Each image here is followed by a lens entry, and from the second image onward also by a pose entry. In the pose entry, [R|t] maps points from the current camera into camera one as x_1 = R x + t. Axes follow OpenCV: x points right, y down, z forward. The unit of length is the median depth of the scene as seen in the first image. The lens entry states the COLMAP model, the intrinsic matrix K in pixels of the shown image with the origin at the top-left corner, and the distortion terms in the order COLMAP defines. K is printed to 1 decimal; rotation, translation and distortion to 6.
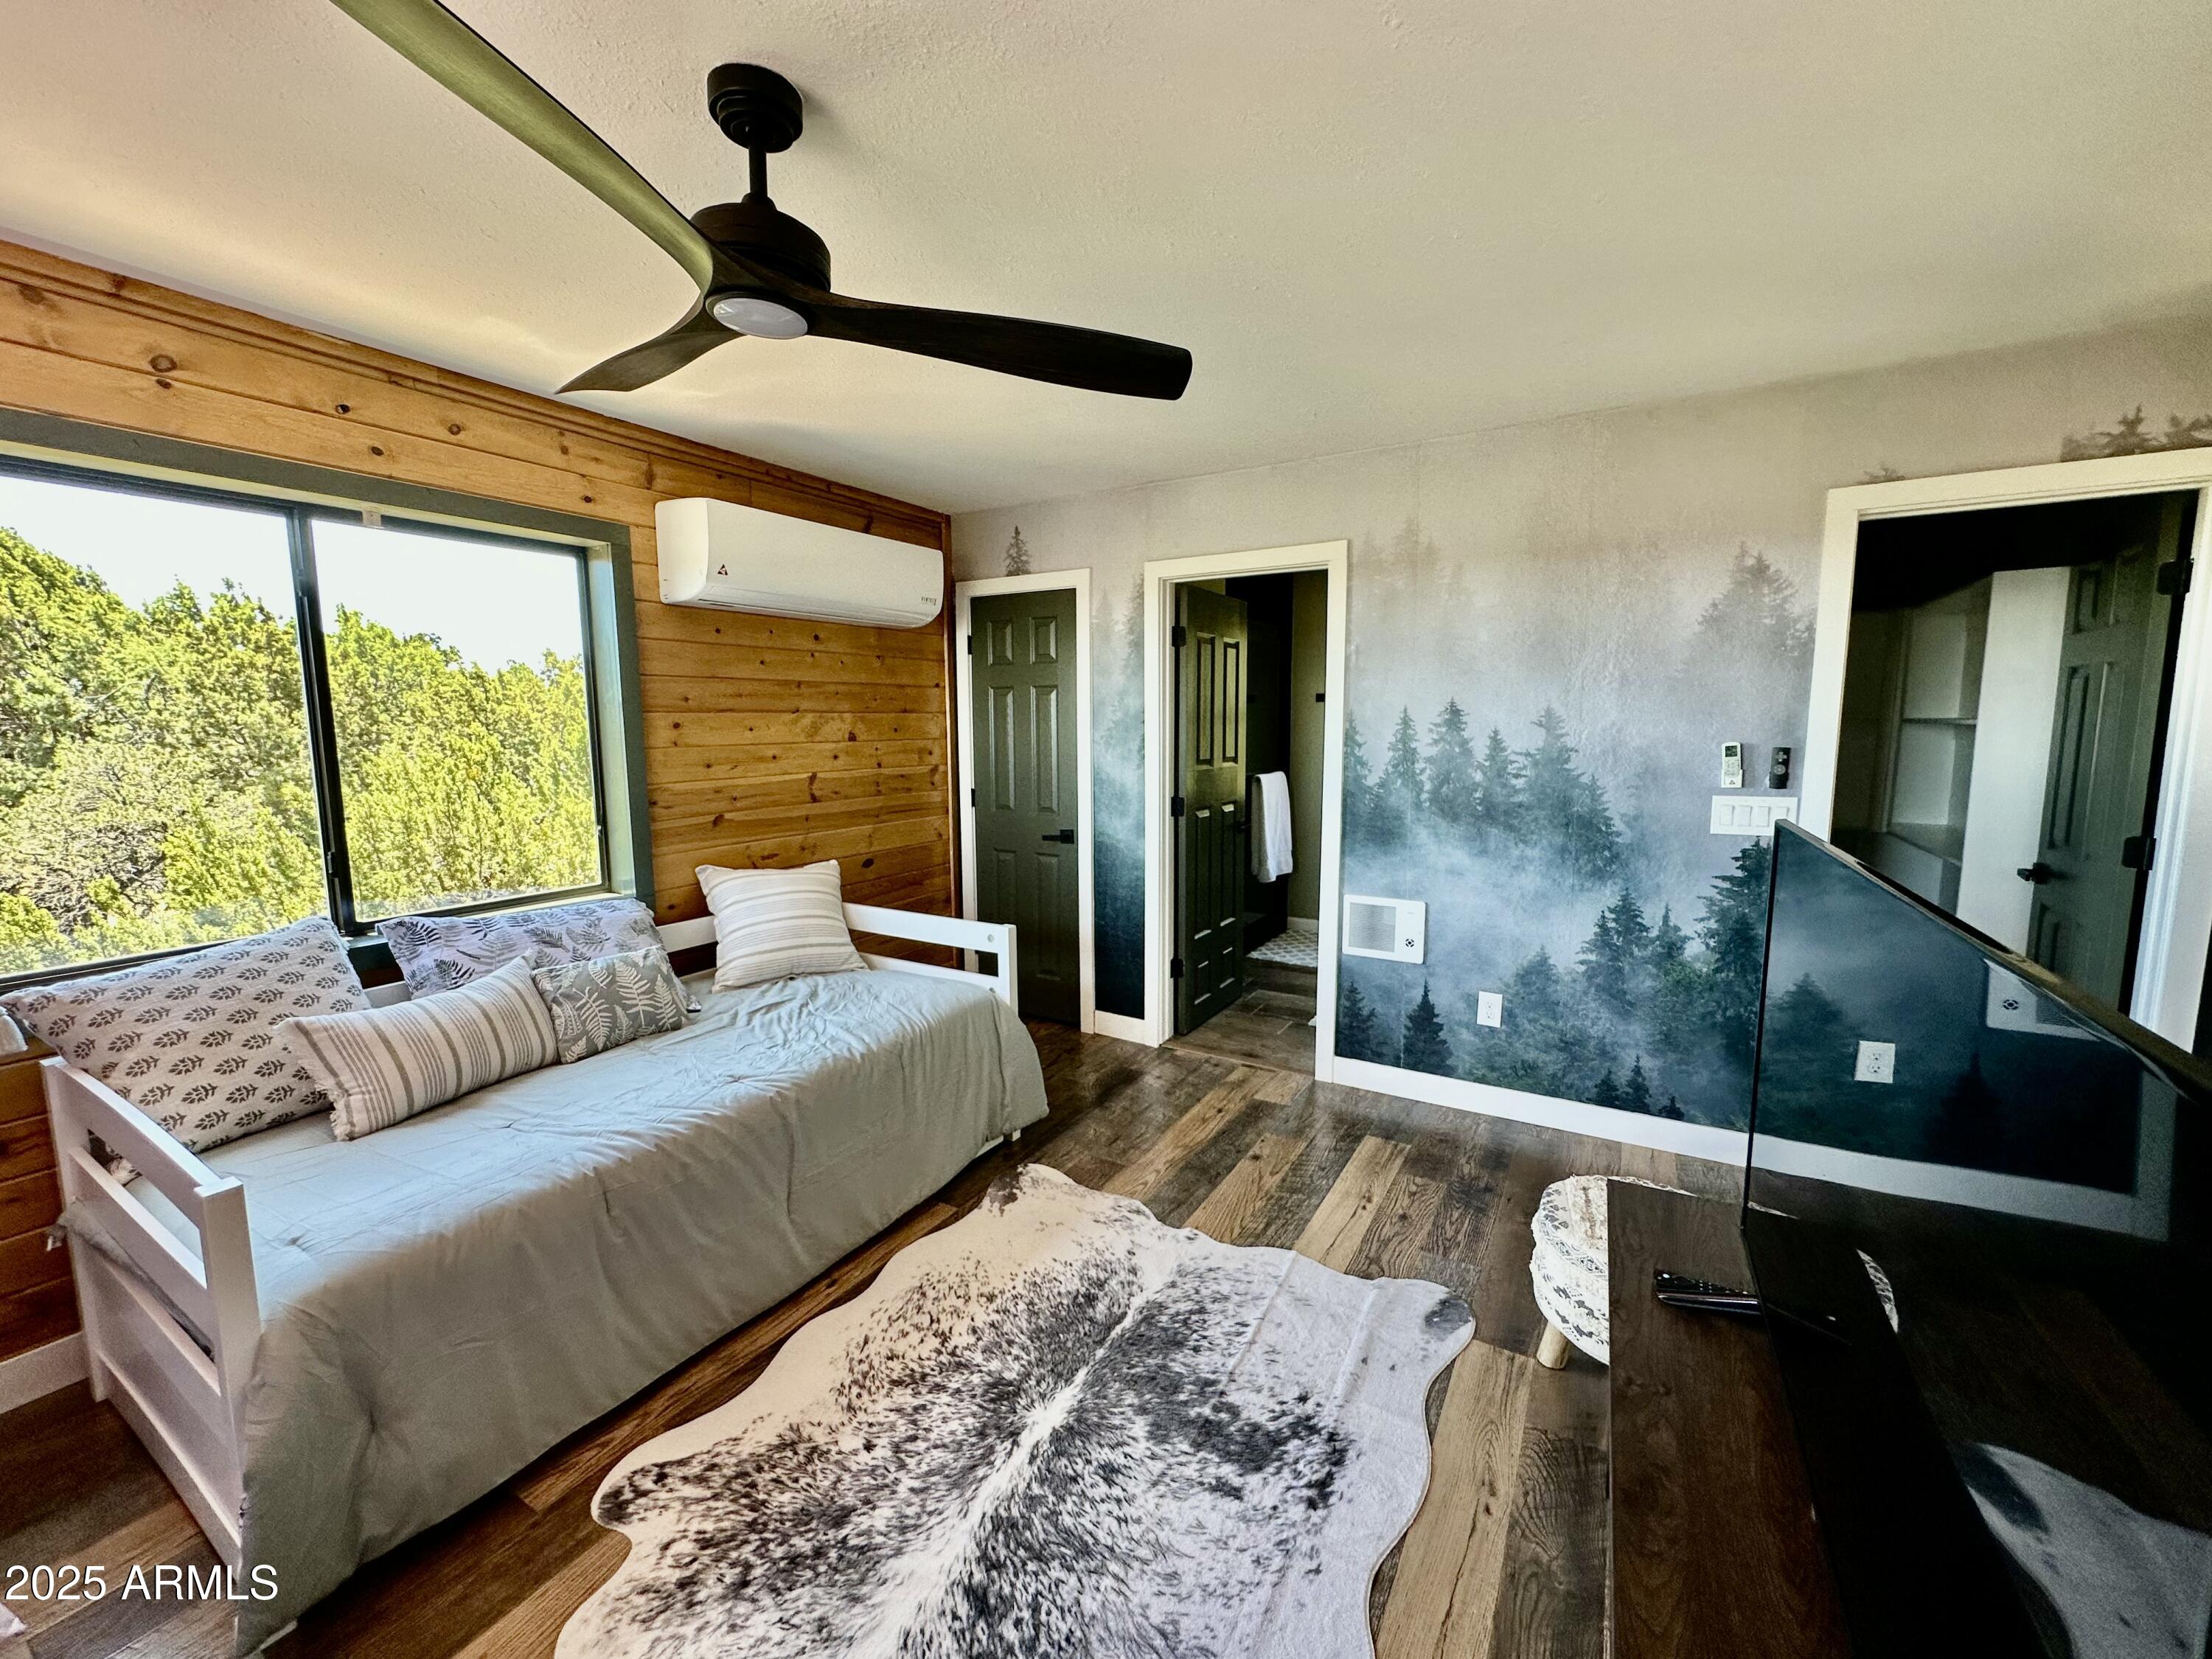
lens RADIAL K [[881.3, 0, 1111.1], [0, 881.3, 831.0], [0, 0, 1]] dist [-0.002831, 0.000058]
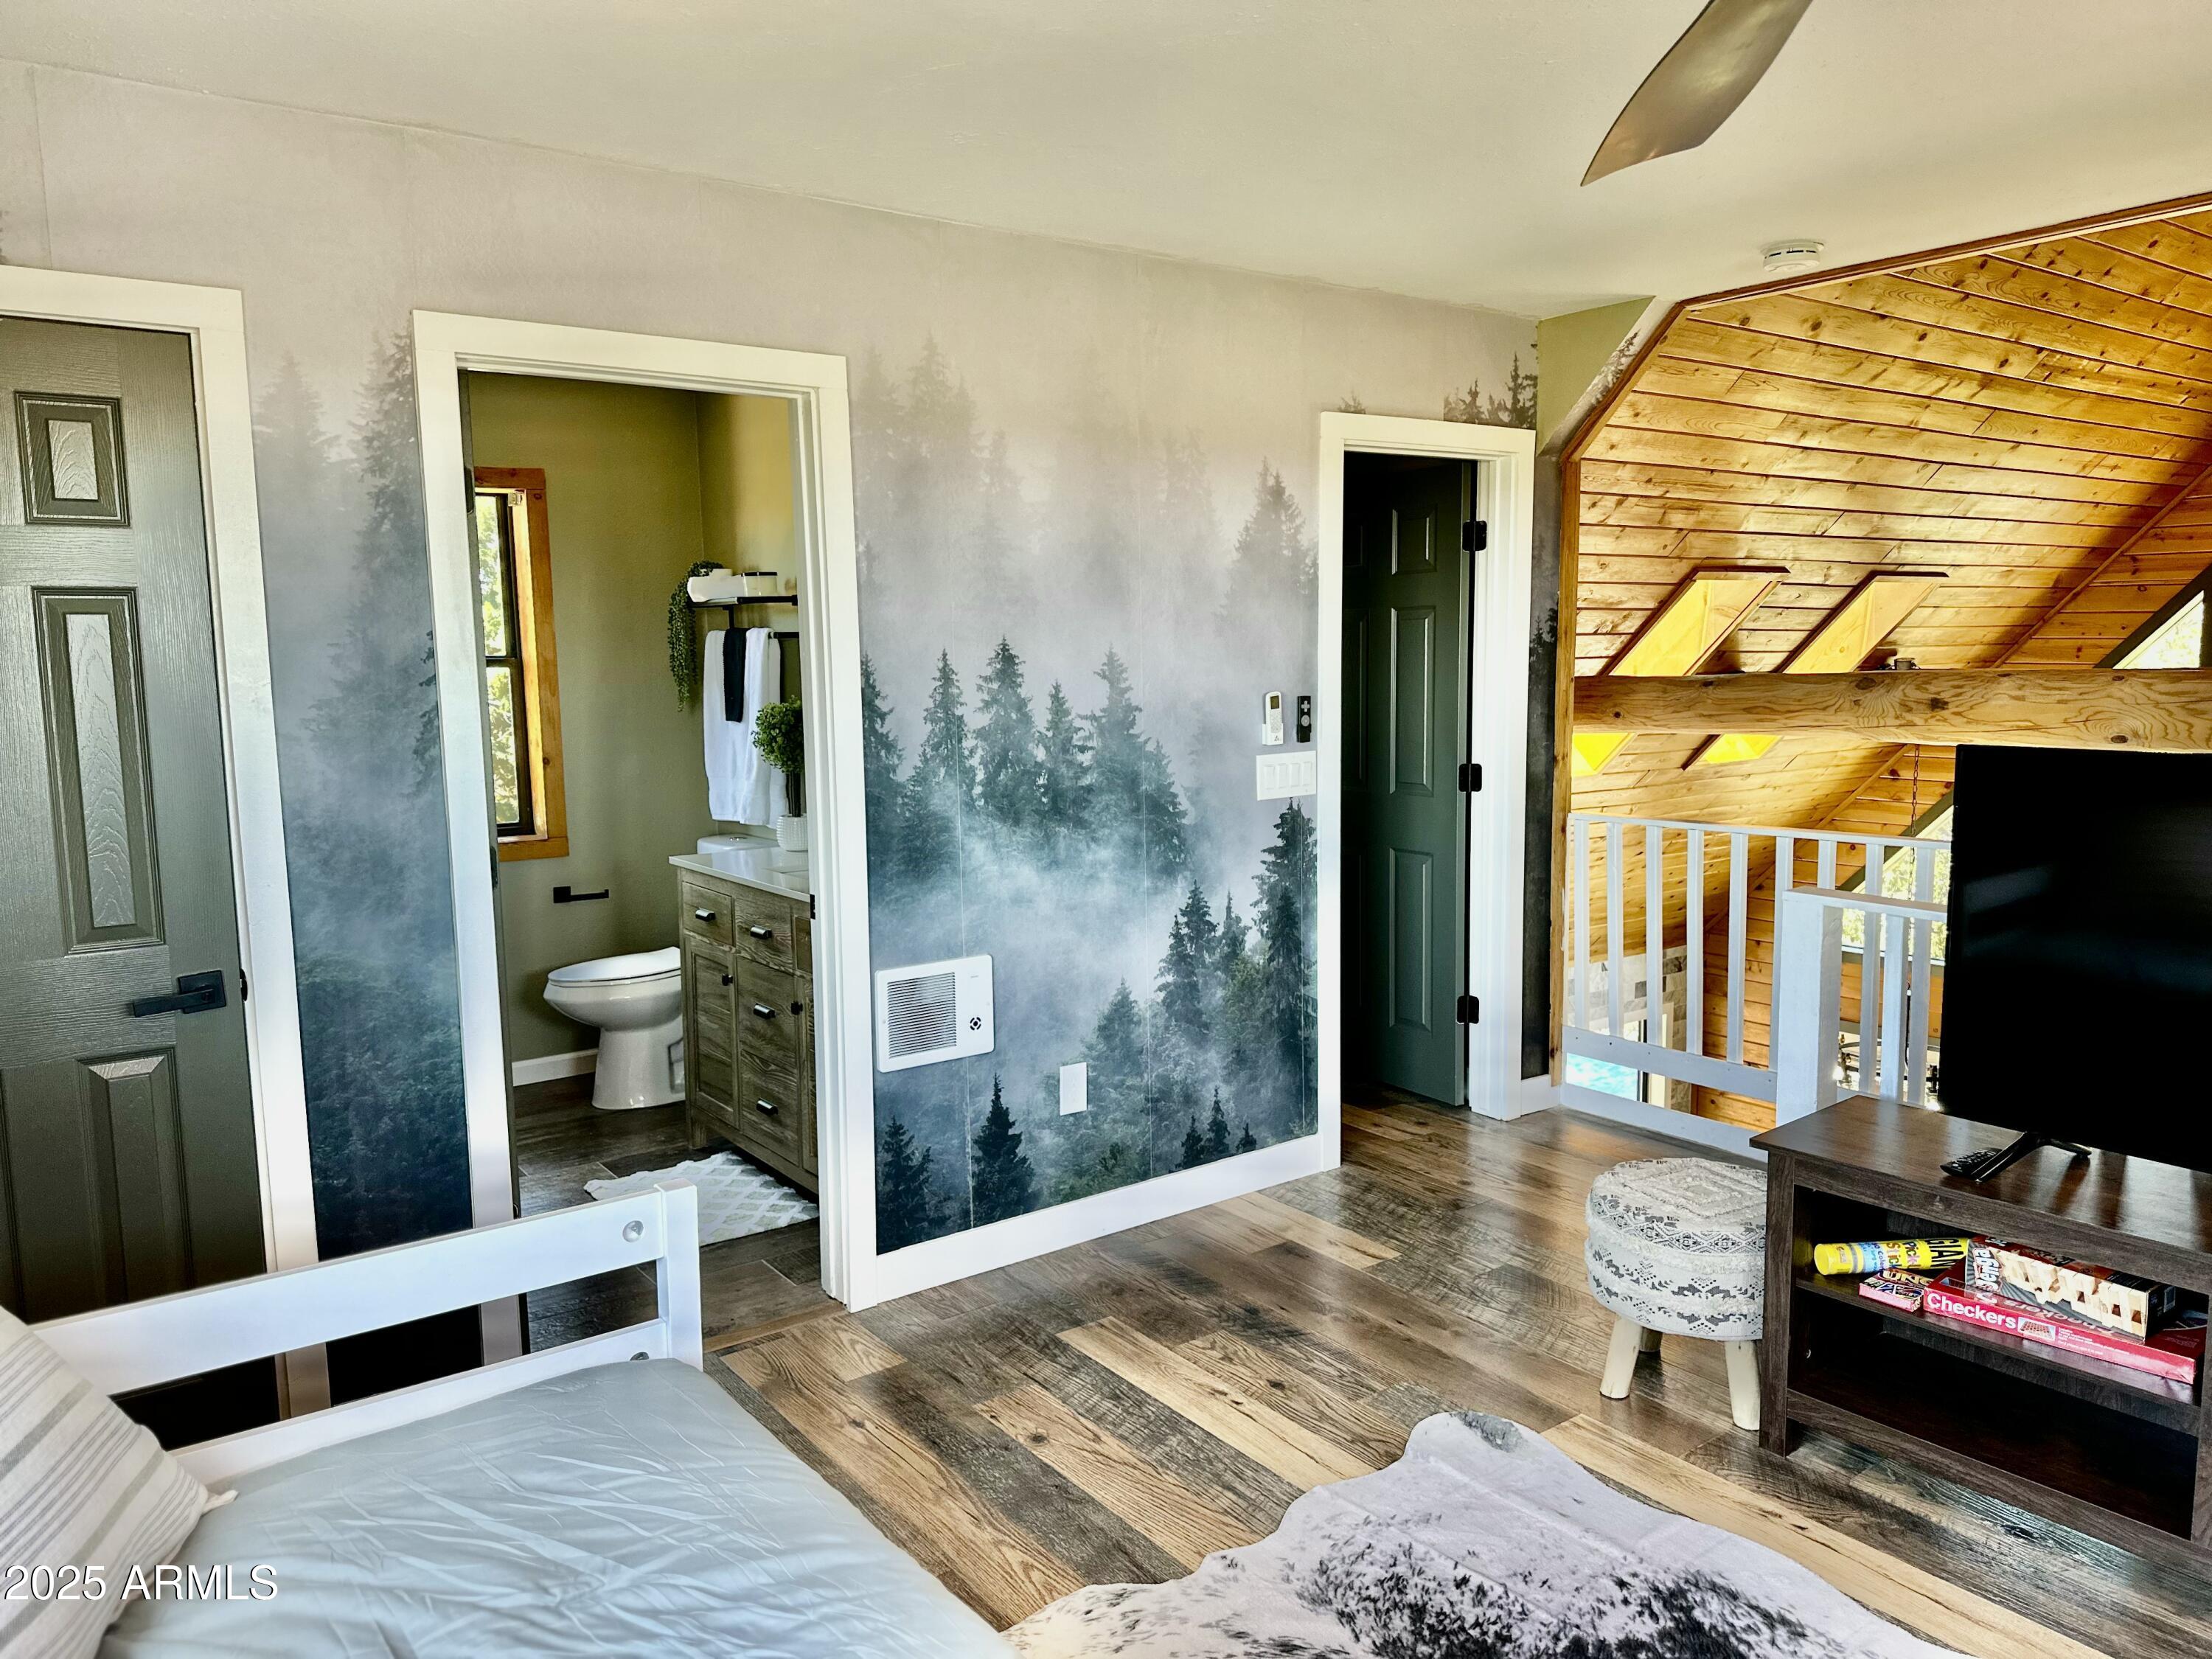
lens RADIAL K [[1556.9, 0, 1105.5], [0, 1556.9, 828.1], [0, 0, 1]] dist [0.057410, -0.065566]
pose [[0.383789, -0.114219, 0.916330, -0.679073], [0.118113, 0.990242, 0.073962, -0.089636], [-0.915836, 0.079845, 0.393534, 0.501160]]
